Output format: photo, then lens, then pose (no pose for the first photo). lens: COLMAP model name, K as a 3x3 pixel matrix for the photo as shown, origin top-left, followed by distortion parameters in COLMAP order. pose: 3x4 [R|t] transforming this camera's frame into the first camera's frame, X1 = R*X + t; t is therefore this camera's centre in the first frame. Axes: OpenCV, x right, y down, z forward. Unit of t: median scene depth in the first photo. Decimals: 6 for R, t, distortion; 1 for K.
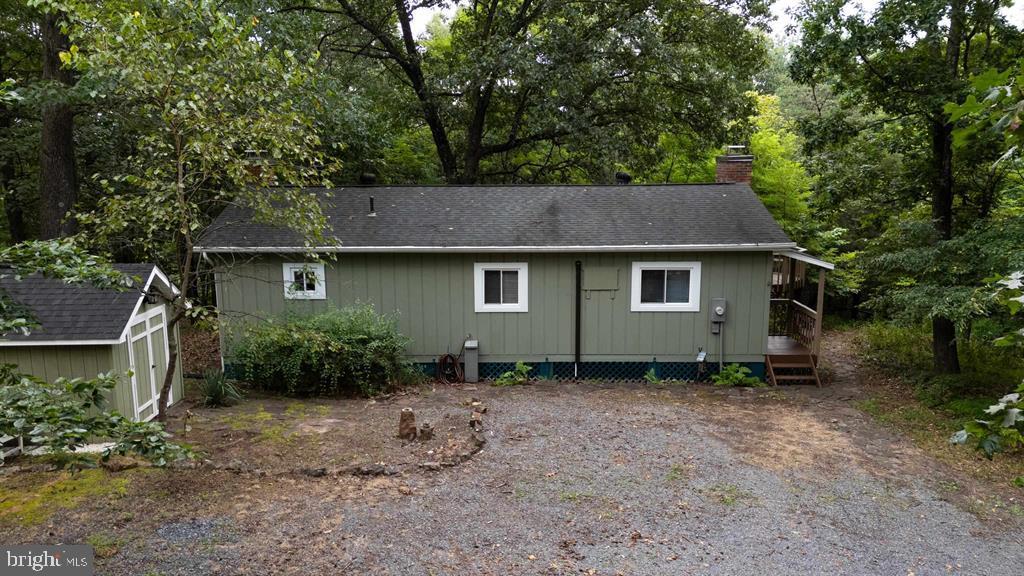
lens RADIAL K [[741.0, 0, 512.0], [0, 741.0, 288.0], [0, 0, 1]] dist [0.067402, -0.078623]
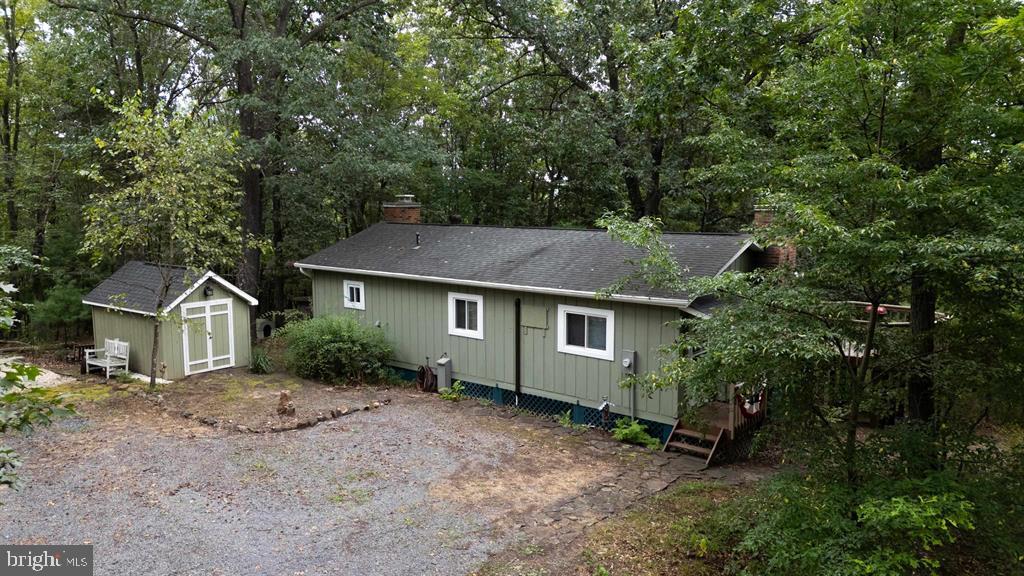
lens RADIAL K [[741.0, 0, 512.0], [0, 741.0, 288.0], [0, 0, 1]] dist [0.067402, -0.078623]
pose [[0.791263, 0.085086, -0.605528, 0.743831], [-0.113051, 0.993556, -0.008118, -0.042198], [0.600935, 0.074879, 0.795783, 0.126706]]
